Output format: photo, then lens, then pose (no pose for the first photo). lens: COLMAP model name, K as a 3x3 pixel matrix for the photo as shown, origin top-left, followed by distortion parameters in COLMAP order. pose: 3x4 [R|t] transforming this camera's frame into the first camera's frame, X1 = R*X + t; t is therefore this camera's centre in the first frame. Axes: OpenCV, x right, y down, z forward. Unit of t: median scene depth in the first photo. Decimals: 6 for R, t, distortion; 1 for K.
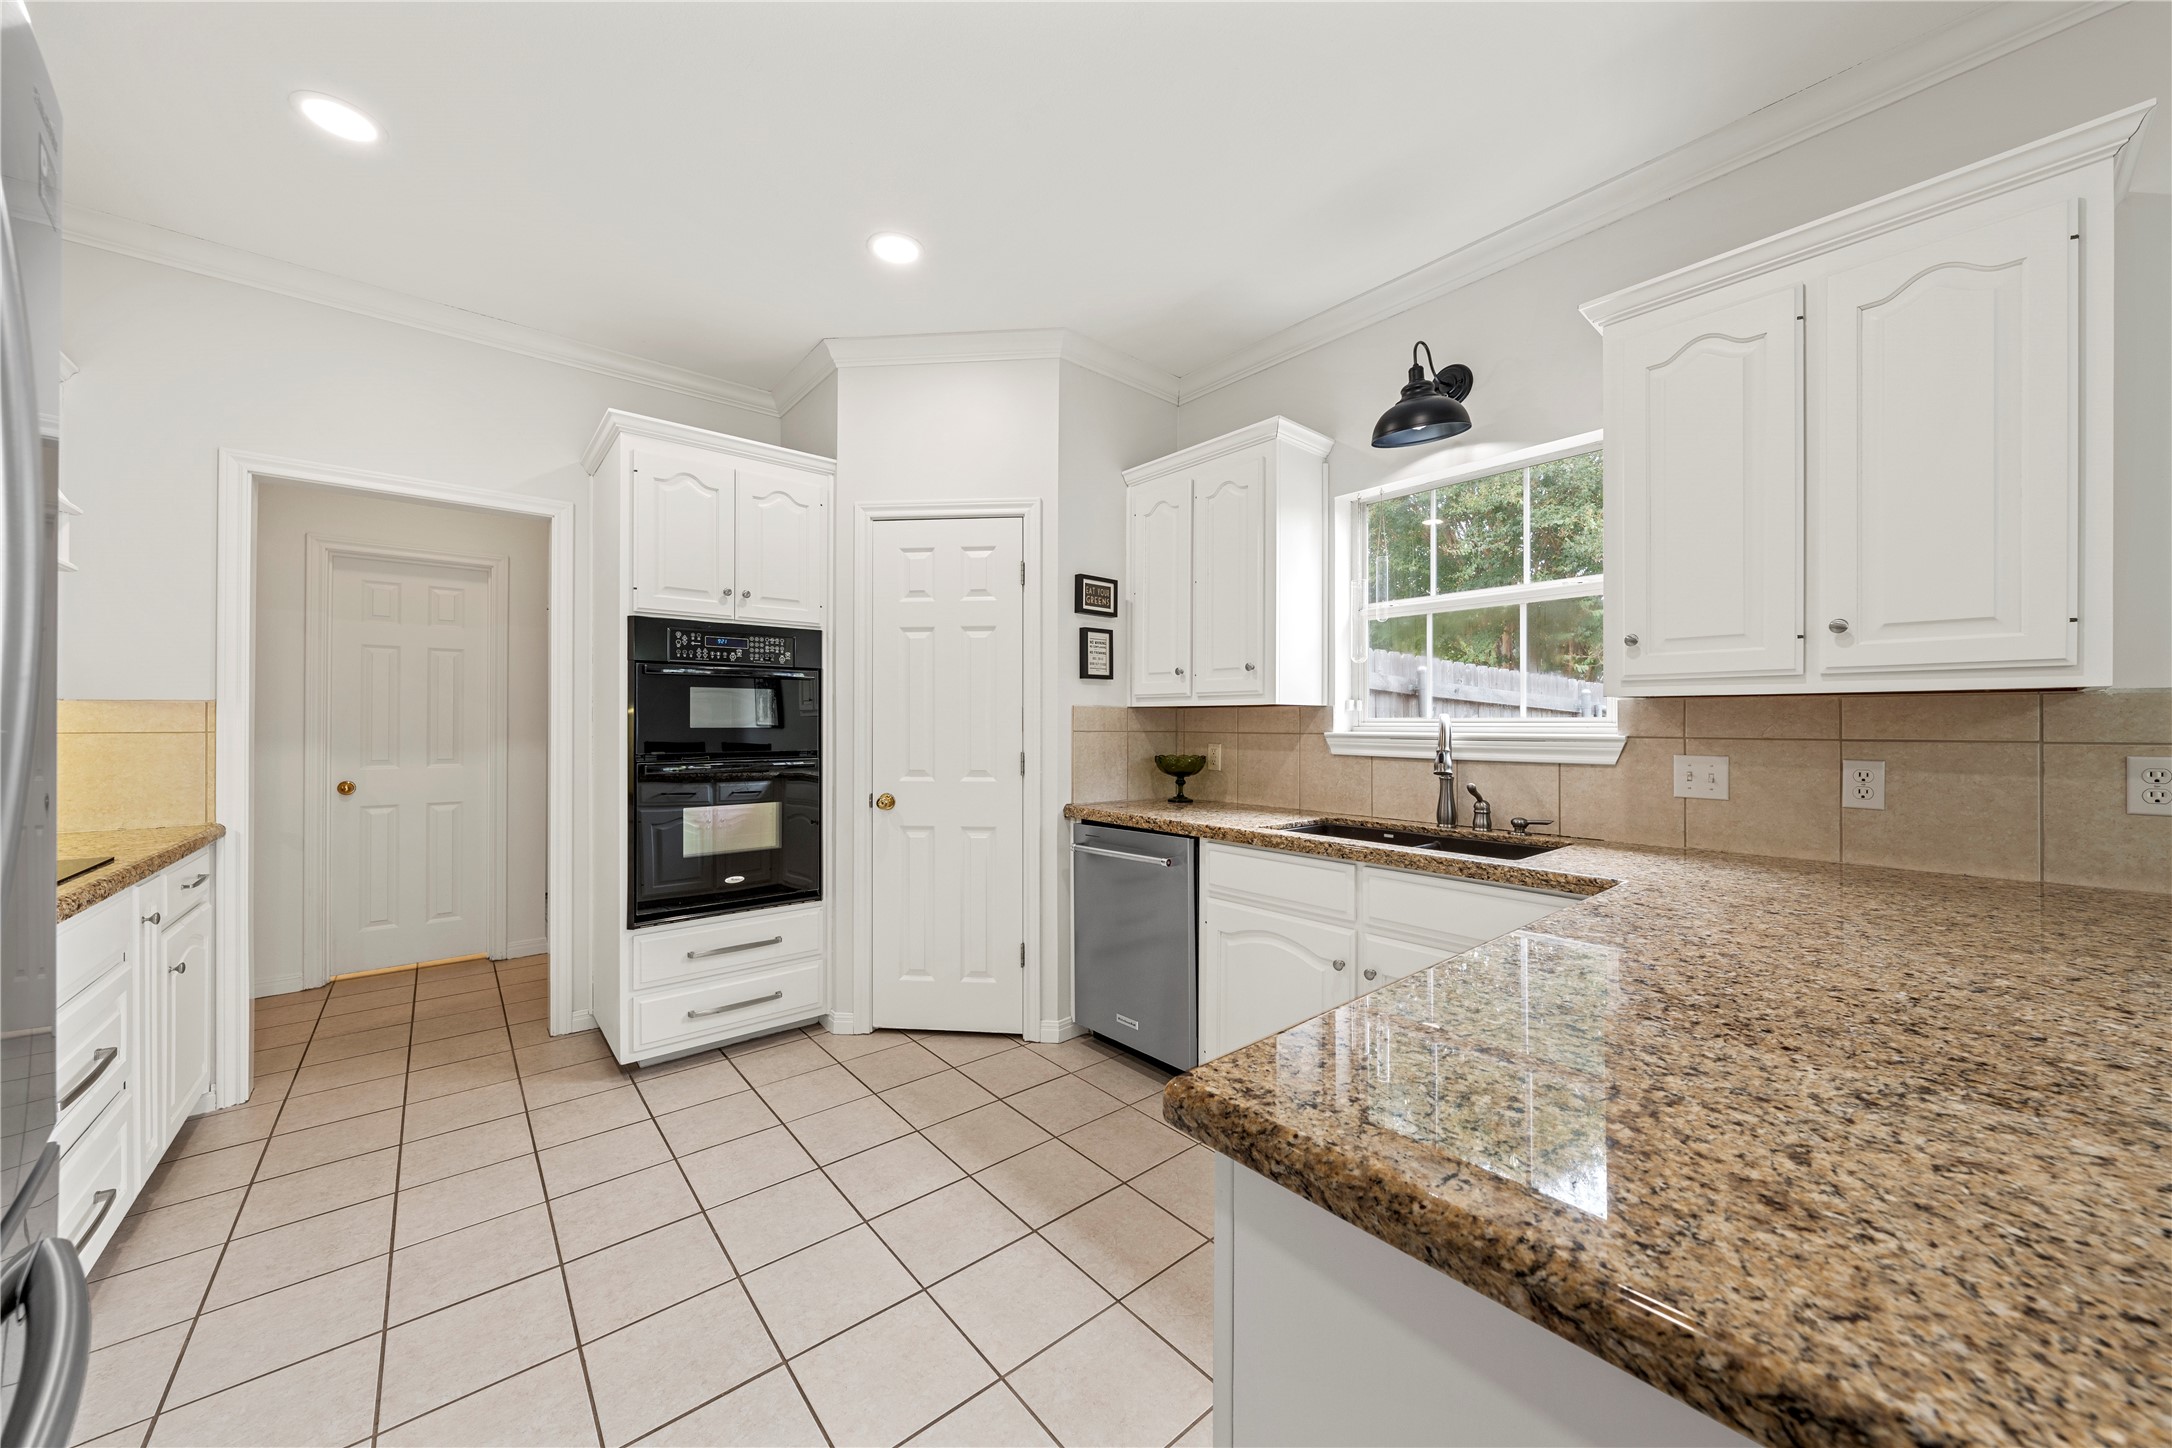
lens RADIAL K [[776.3, 0, 1088.2], [0, 776.3, 731.1], [0, 0, 1]] dist [0.000965, 0.000033]
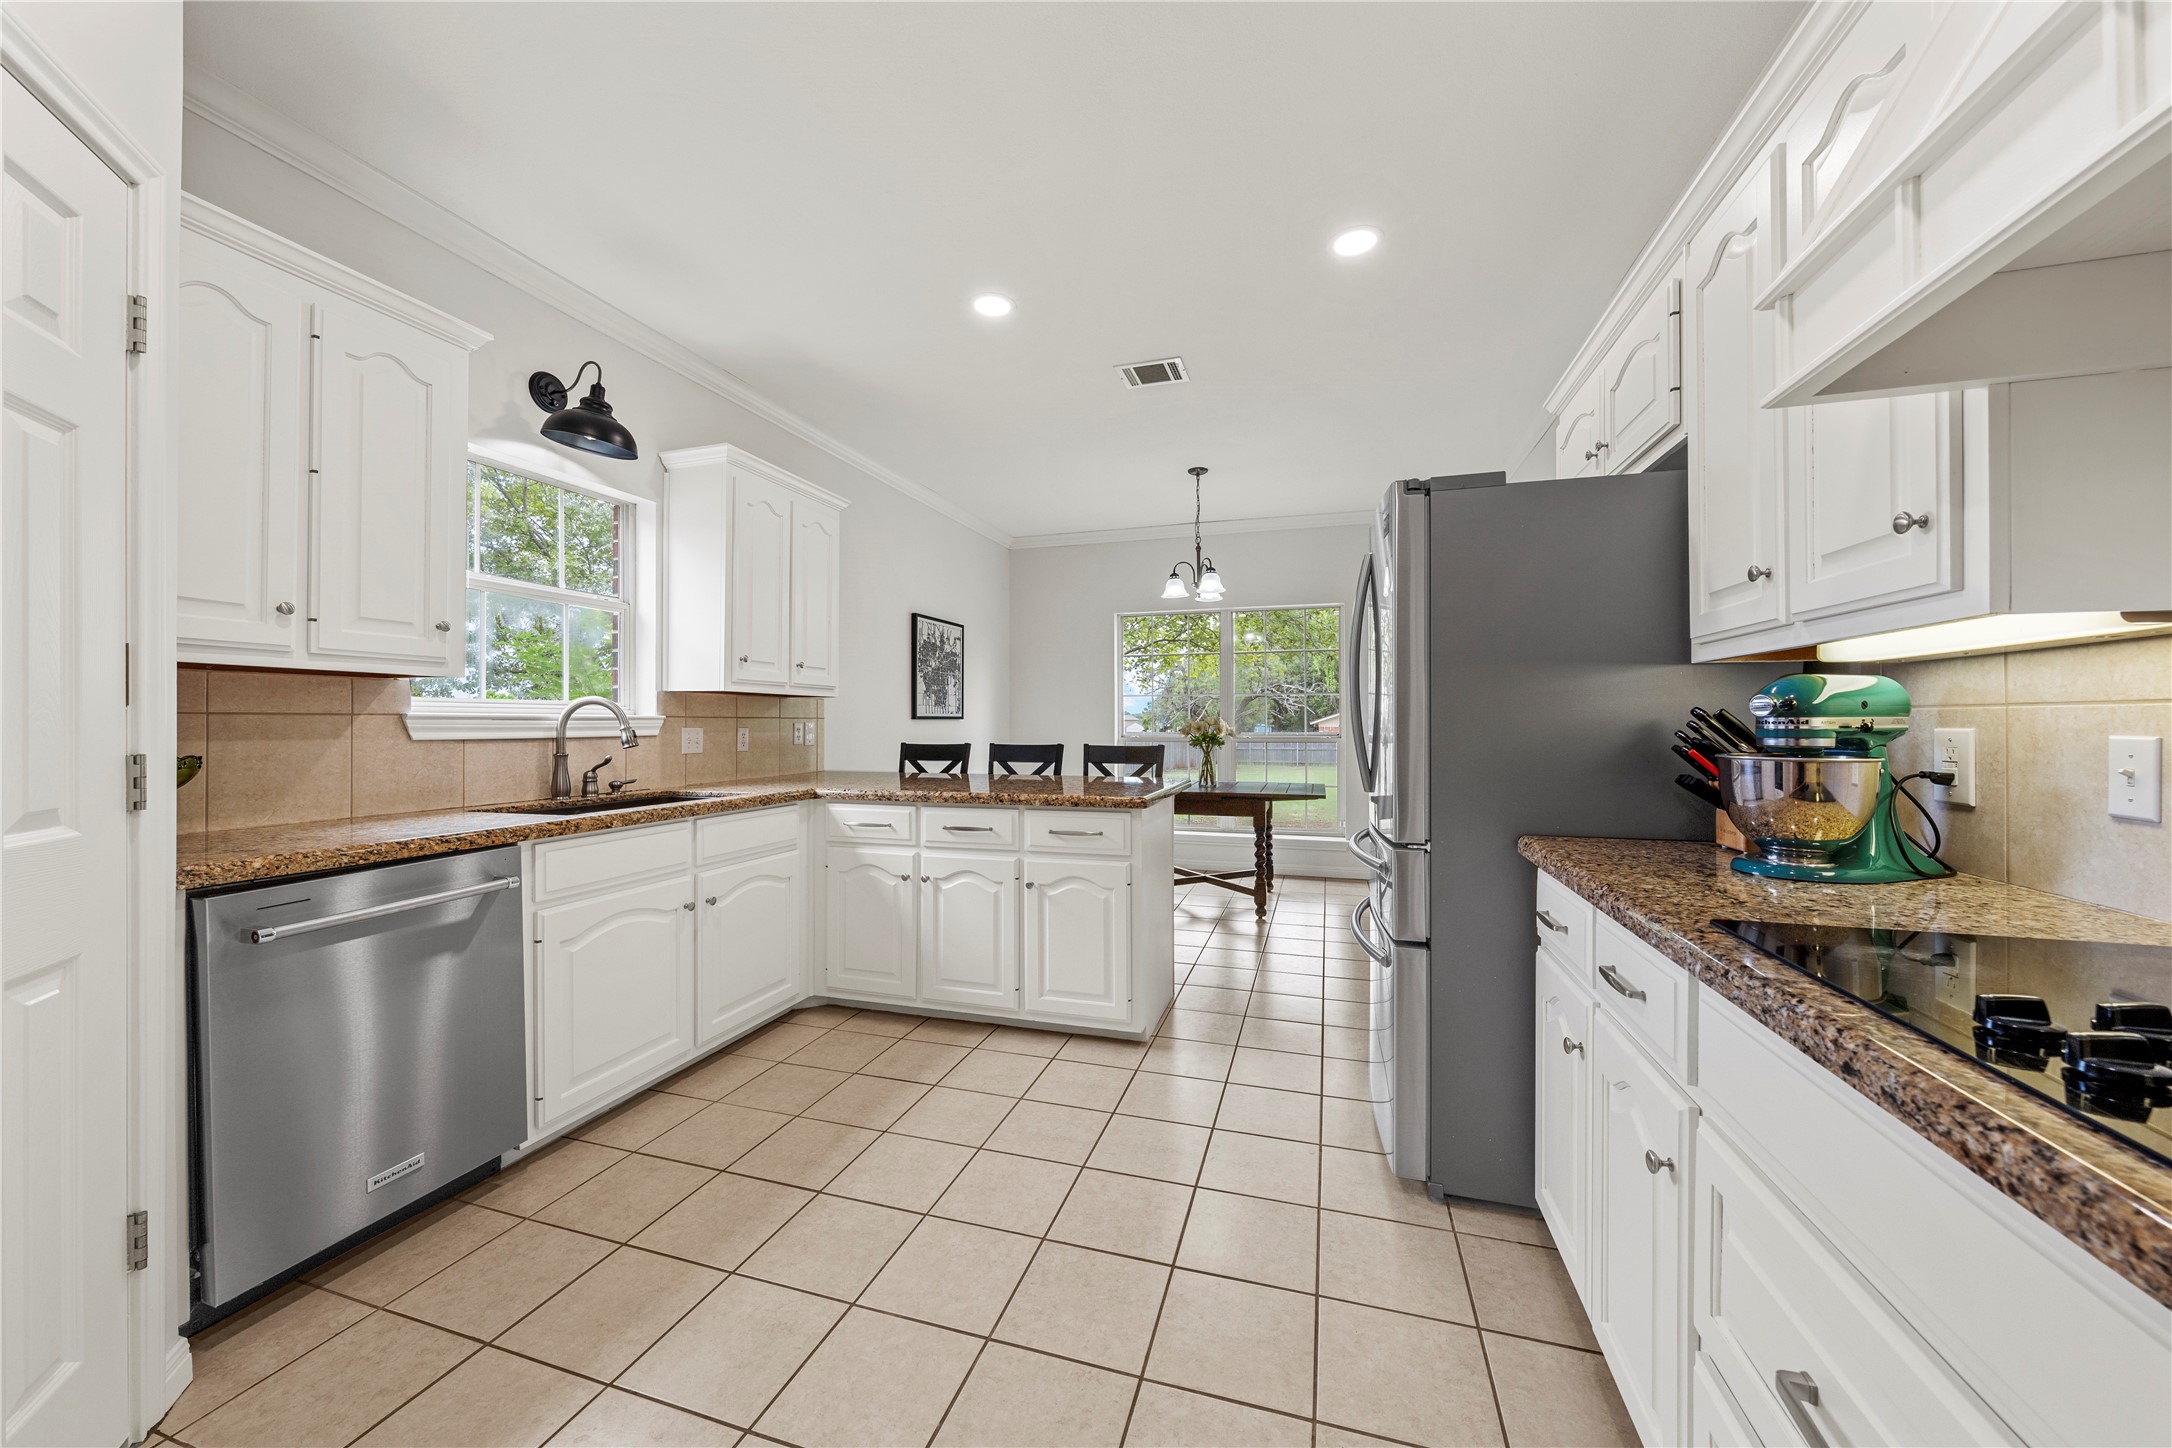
lens RADIAL K [[776.3, 0, 1086.0], [0, 776.3, 717.4], [0, 0, 1]] dist [0.000965, 0.000033]
pose [[-0.538303, 0.004910, 0.842737, -0.991110], [0.008444, 0.999964, -0.000432, 0.016376], [-0.842709, 0.006884, -0.538325, 1.103982]]
